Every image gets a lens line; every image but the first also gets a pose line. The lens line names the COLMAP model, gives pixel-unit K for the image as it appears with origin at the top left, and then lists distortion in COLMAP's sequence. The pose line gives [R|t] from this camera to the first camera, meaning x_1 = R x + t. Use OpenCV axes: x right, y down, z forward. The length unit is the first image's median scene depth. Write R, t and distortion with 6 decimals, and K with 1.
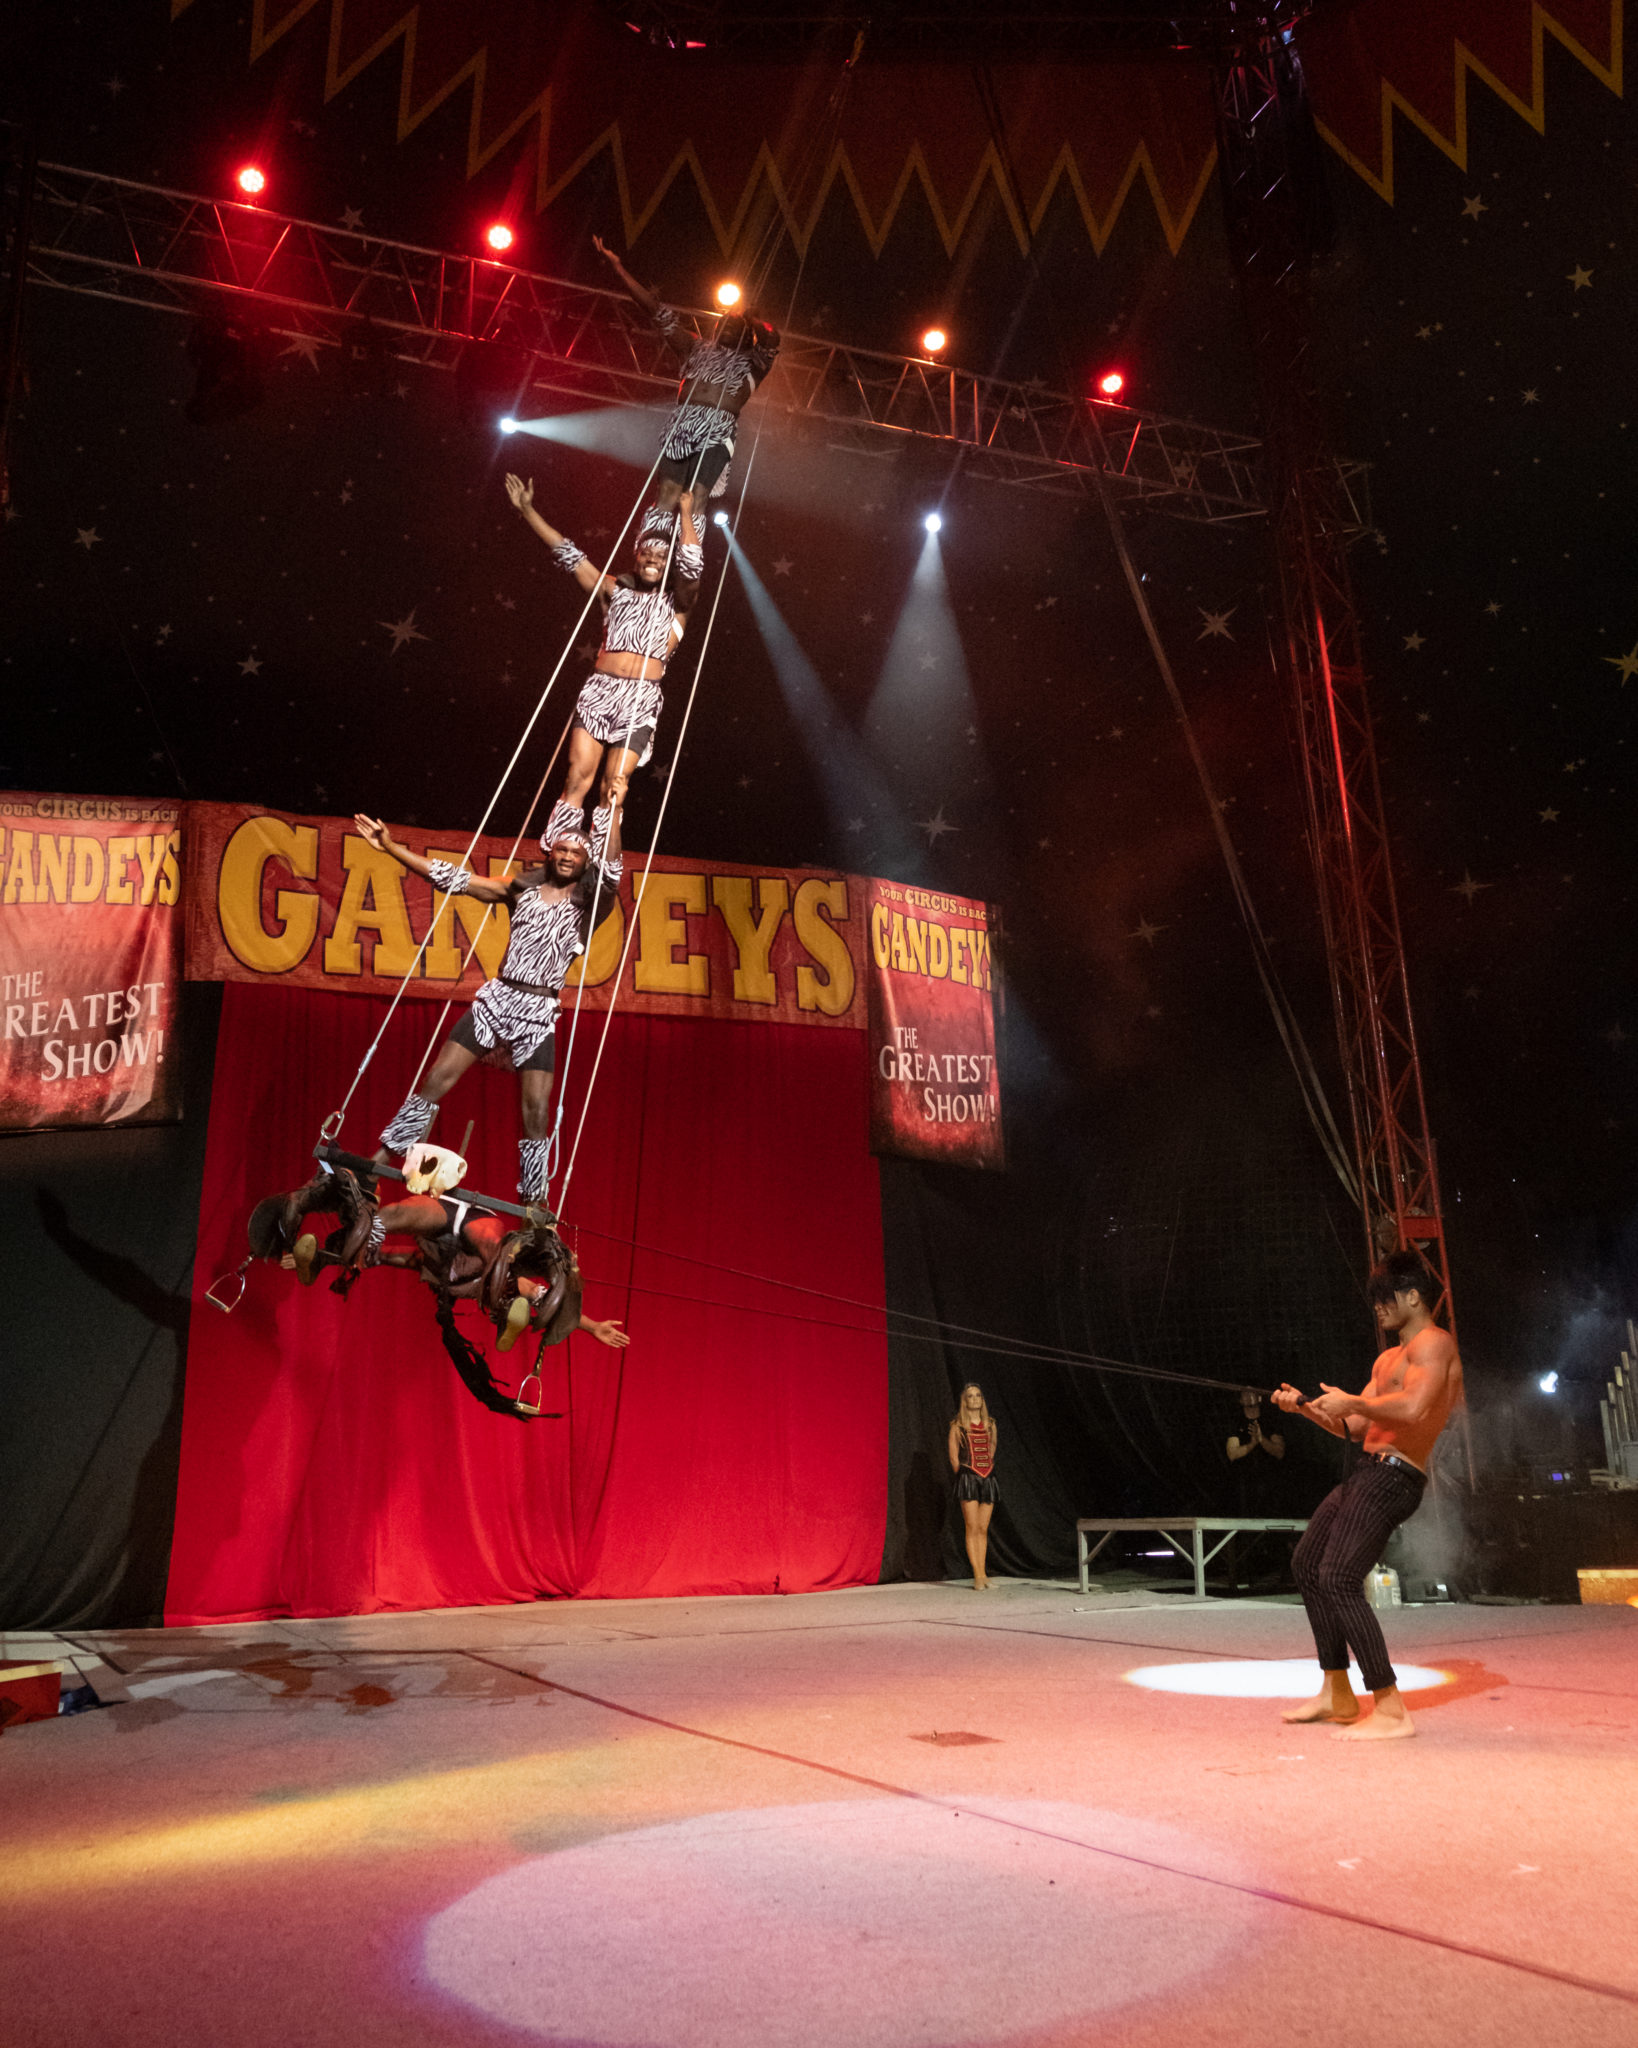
lens RADIAL K [[1513.5, 0, 819.0], [0, 1513.5, 1024.0], [0, 0, 1]] dist [-0.000238, -0.067612]
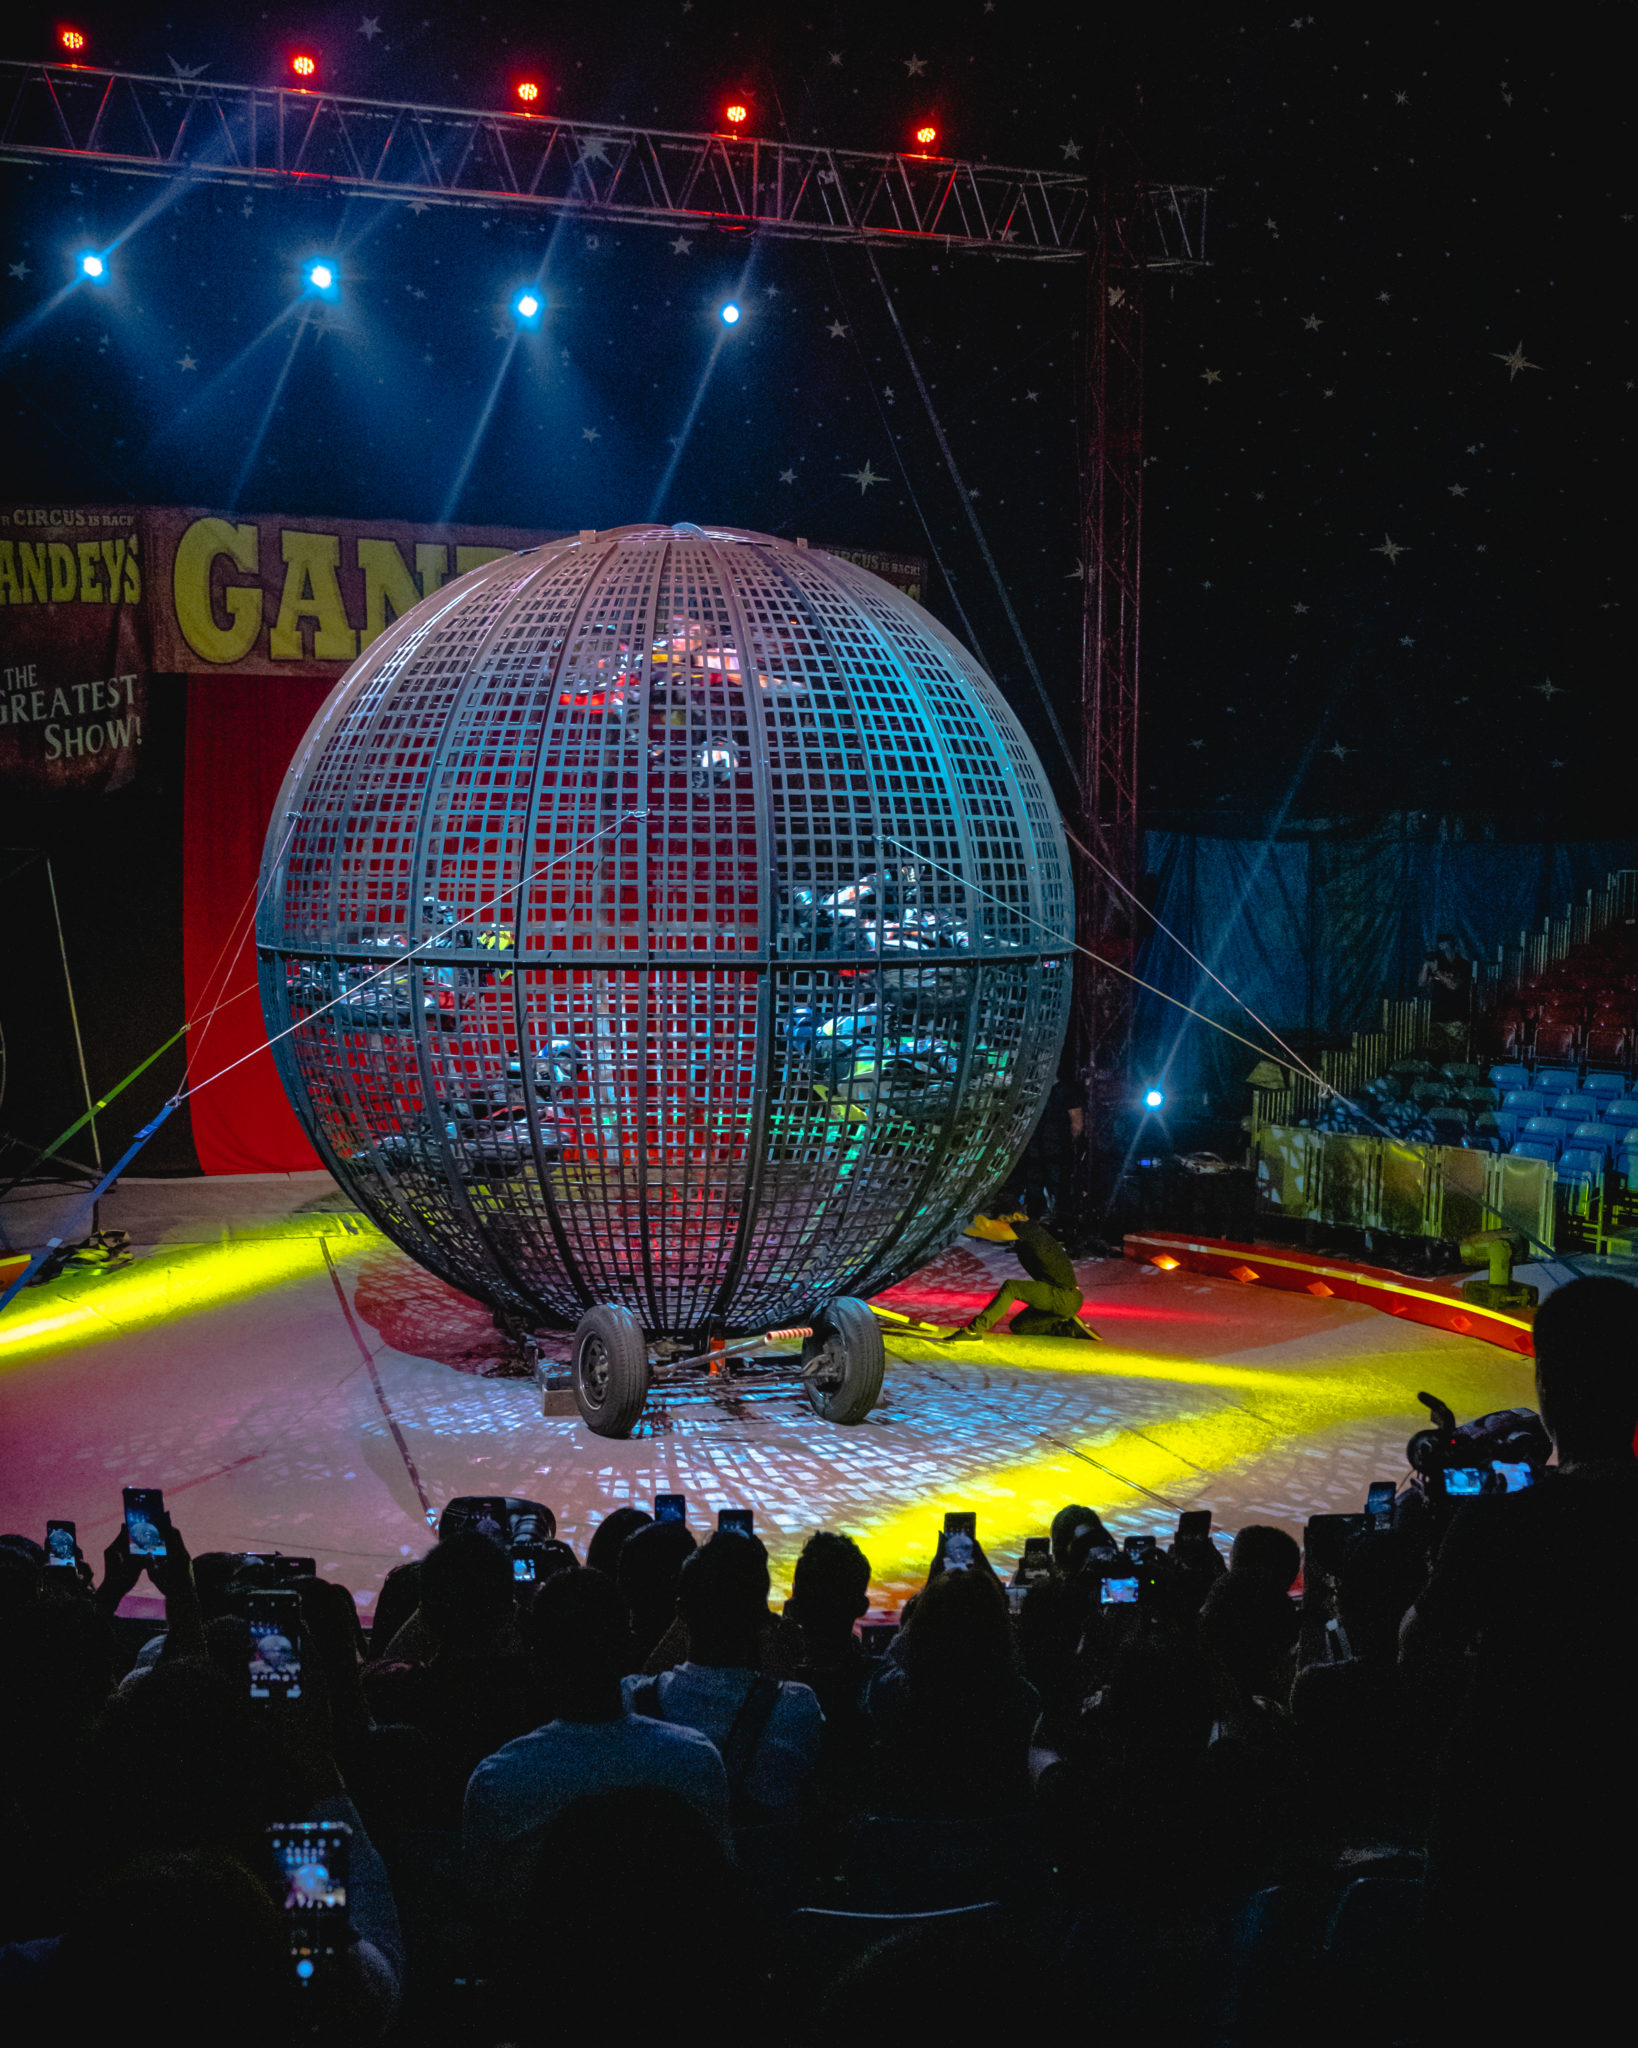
lens RADIAL K [[1603.8, 0, 819.0], [0, 1603.8, 1024.0], [0, 0, 1]] dist [-0.040821, -0.001110]
pose [[0.994764, 0.044314, -0.092090, 0.218911], [-0.012279, 0.946399, 0.322765, -0.174207], [0.101457, -0.319944, 0.941988, -0.195005]]
